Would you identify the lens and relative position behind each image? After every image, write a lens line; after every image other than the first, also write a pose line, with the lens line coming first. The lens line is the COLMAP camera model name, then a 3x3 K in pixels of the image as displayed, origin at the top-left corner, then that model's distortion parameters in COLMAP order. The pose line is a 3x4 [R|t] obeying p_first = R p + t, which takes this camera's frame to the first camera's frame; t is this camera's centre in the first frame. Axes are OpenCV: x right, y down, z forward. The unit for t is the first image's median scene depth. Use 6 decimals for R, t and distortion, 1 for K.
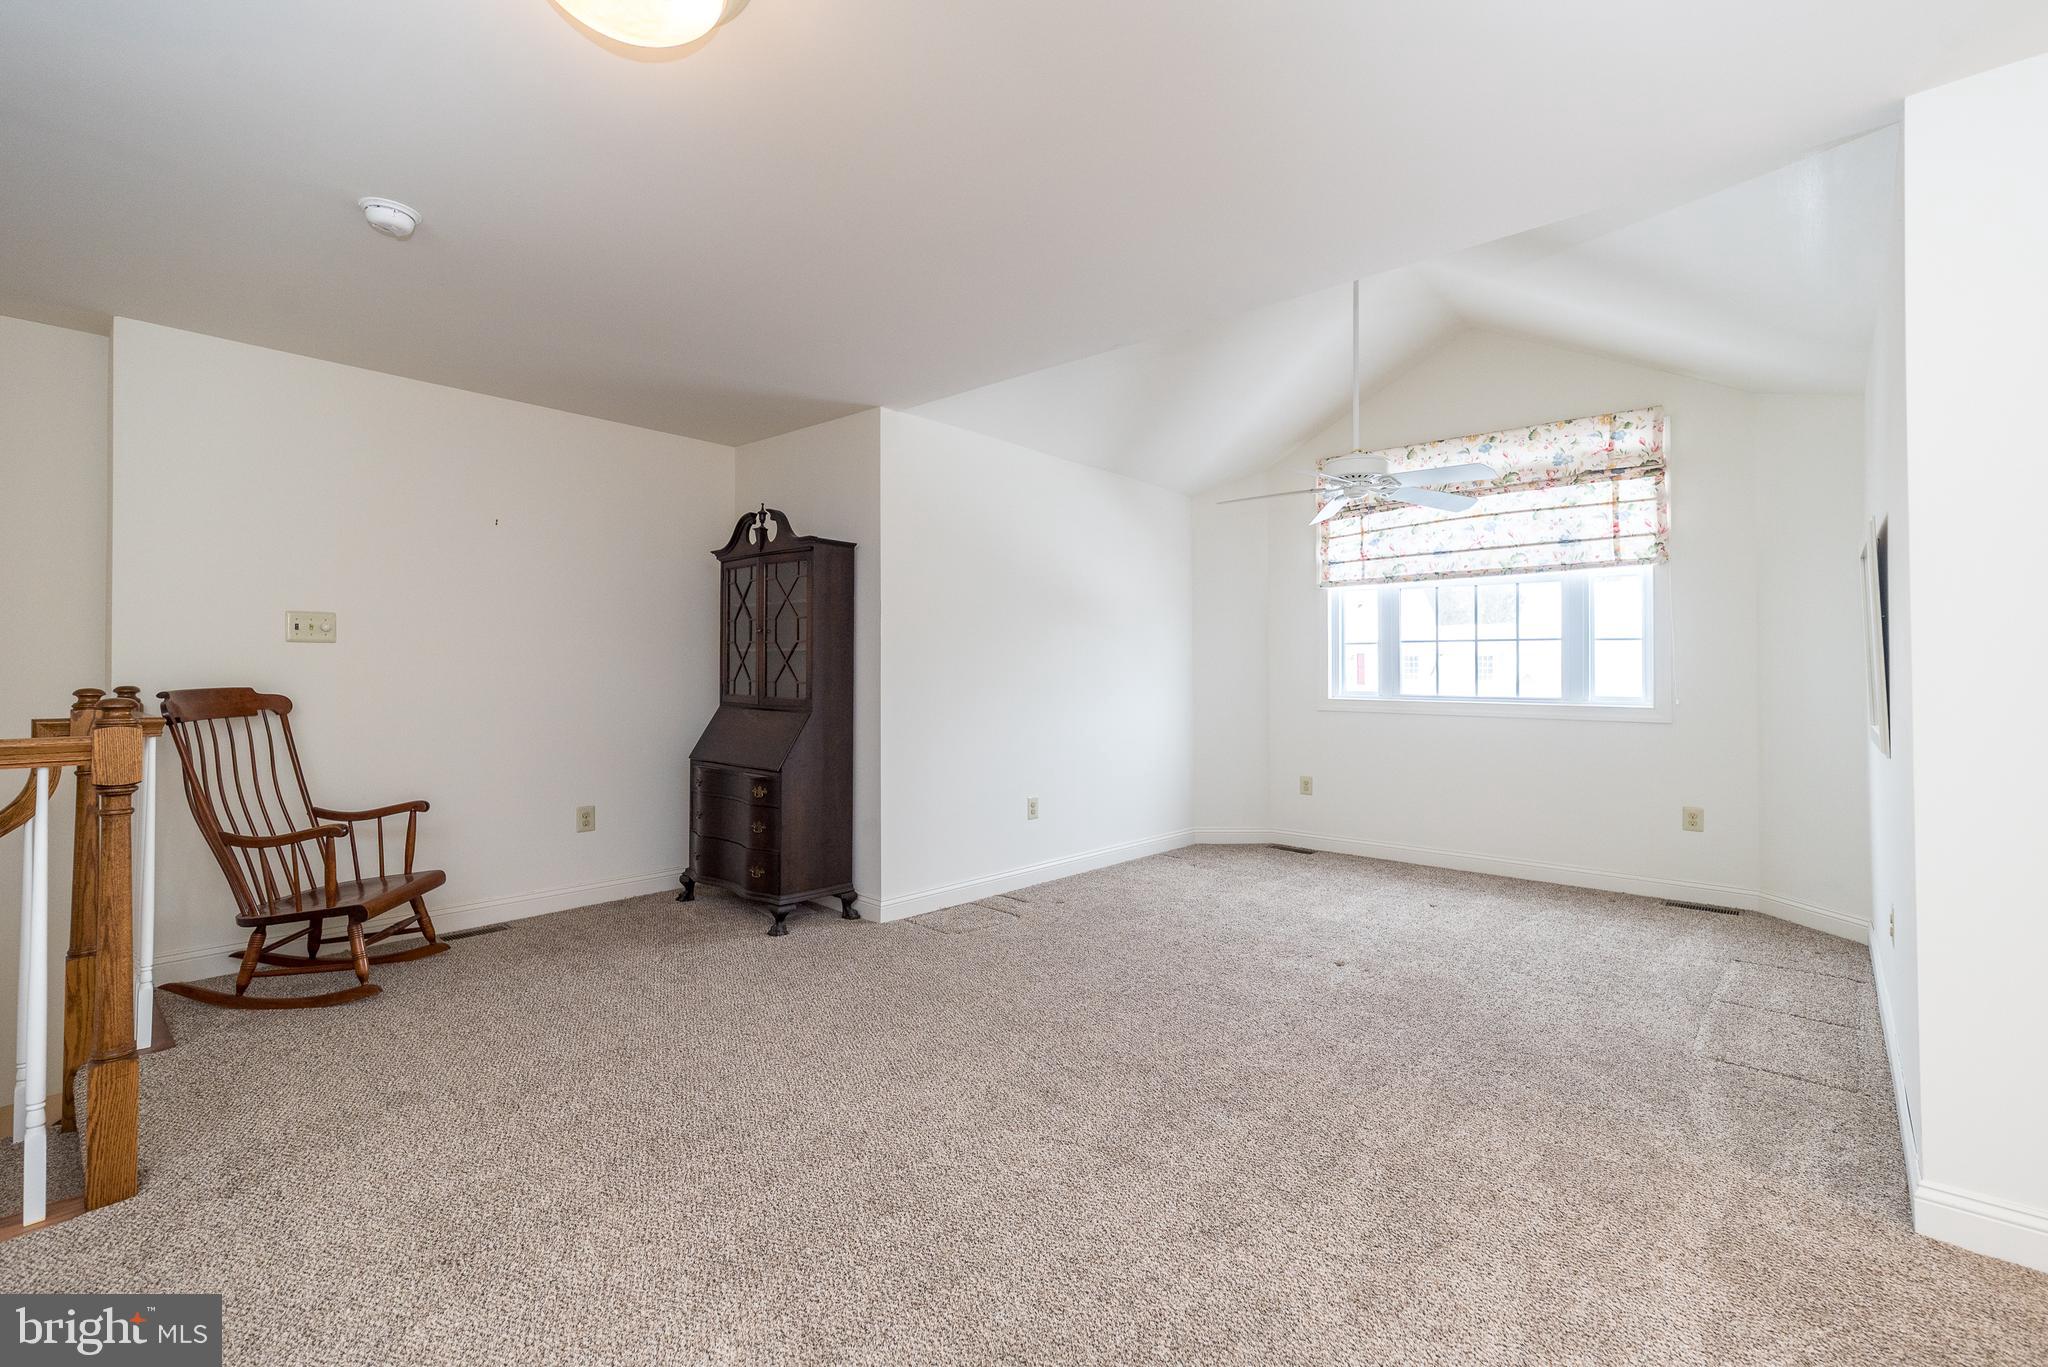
lens RADIAL K [[896.6, 0, 1040.0], [0, 896.6, 679.7], [0, 0, 1]] dist [0.007652, 0.000650]
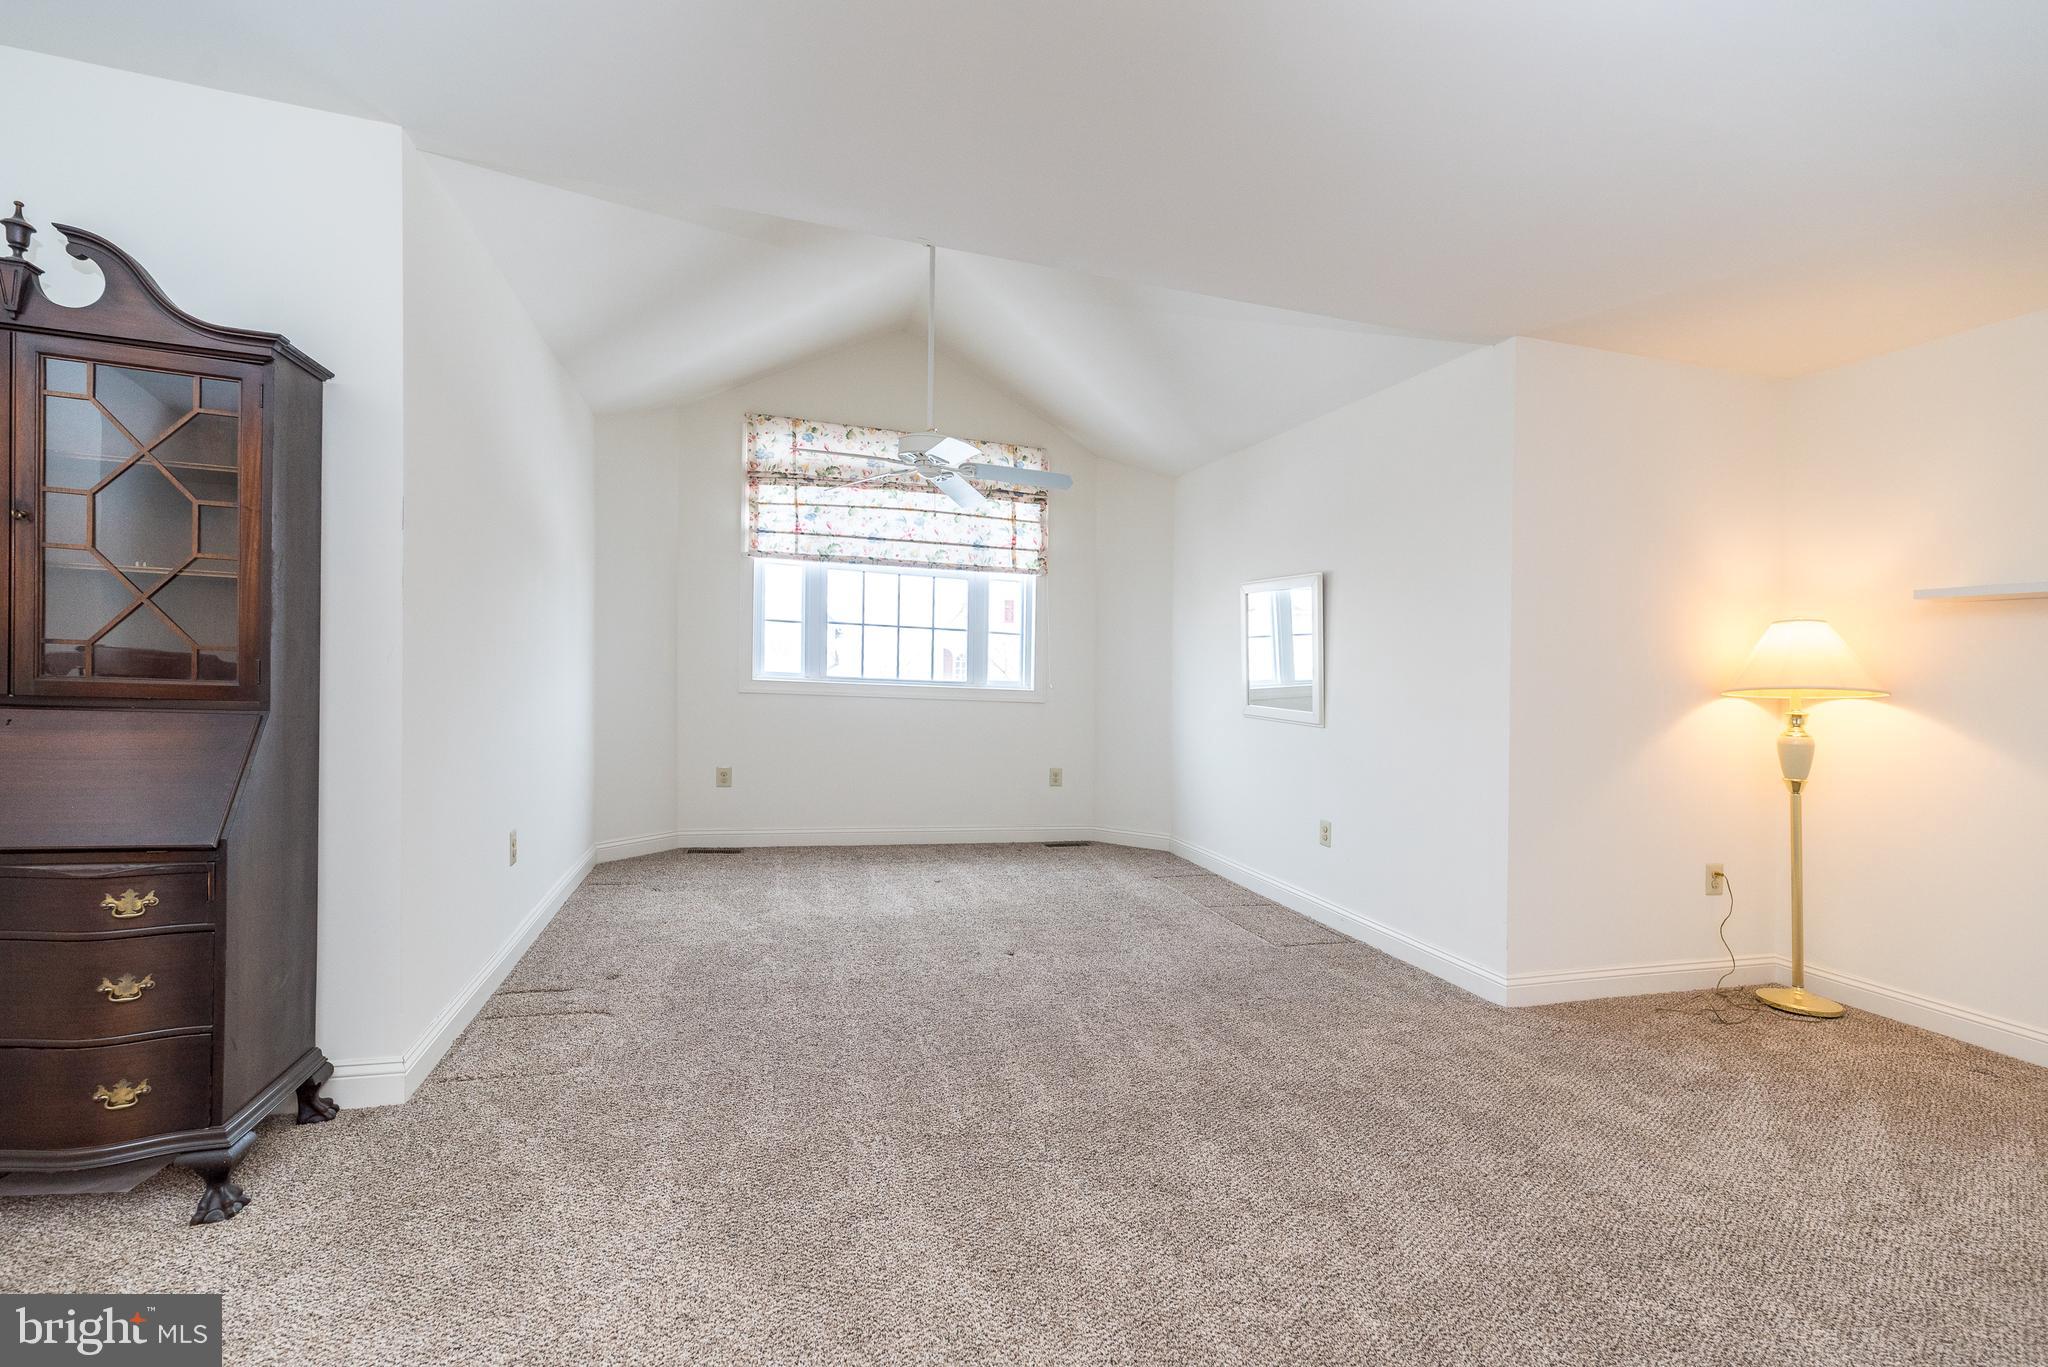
lens RADIAL K [[896.6, 0, 1029.2], [0, 896.6, 675.3], [0, 0, 1]] dist [0.007652, 0.000650]
pose [[0.530851, 0.010739, 0.847397, -0.349364], [-0.032579, 0.999439, 0.007743, 0.000734], [-0.846839, -0.031718, 0.530903, 0.325744]]
